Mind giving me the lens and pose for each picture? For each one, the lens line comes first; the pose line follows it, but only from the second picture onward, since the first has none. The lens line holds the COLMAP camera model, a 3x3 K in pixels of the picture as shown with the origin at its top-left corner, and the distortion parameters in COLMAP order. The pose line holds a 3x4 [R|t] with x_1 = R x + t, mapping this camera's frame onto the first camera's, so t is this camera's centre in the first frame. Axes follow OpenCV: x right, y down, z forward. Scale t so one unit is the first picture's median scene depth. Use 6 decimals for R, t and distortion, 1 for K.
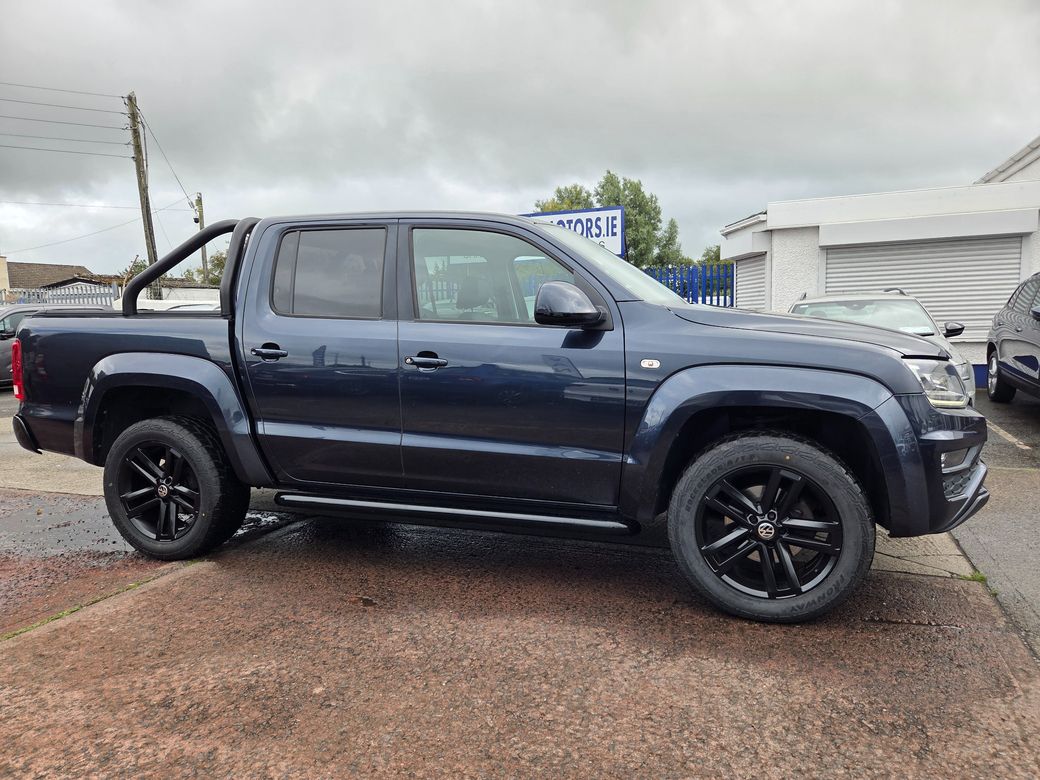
lens RADIAL K [[694.2, 0, 519.7], [0, 694.2, 408.1], [0, 0, 1]] dist [0.060086, -0.046192]
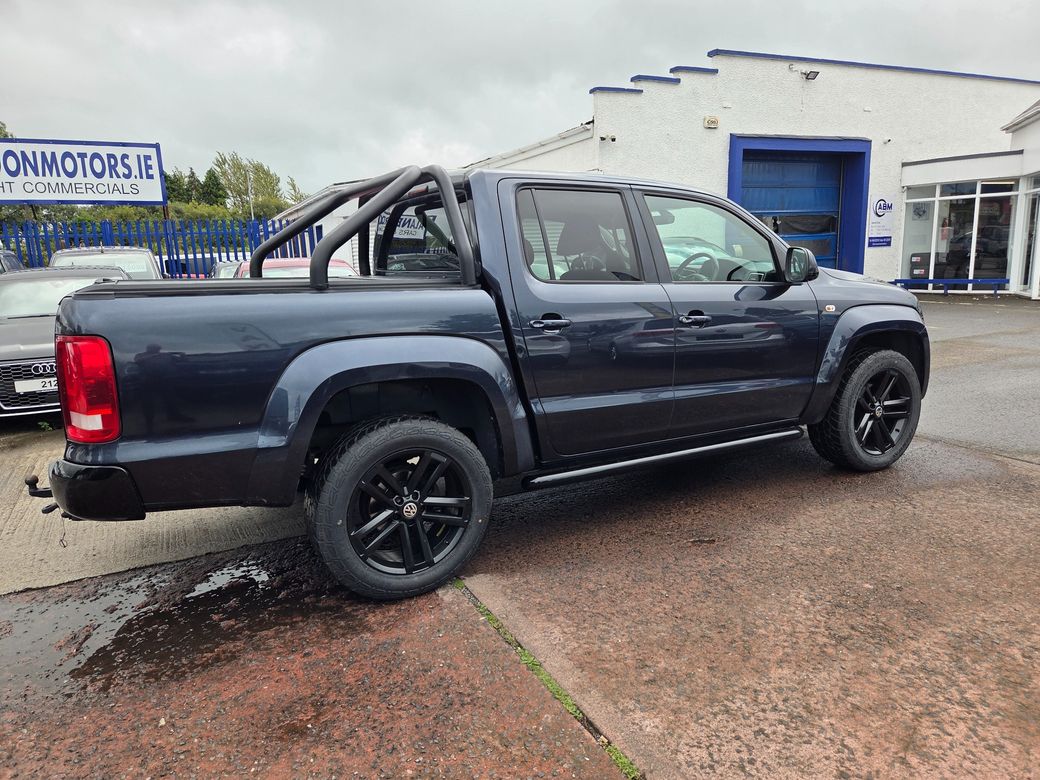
lens RADIAL K [[694.2, 0, 519.7], [0, 694.2, 408.1], [0, 0, 1]] dist [0.060086, -0.046192]
pose [[0.683071, -0.155703, 0.713562, -1.024080], [0.110860, 0.987794, 0.109418, -0.072181], [-0.721889, 0.004365, 0.691995, 0.391861]]
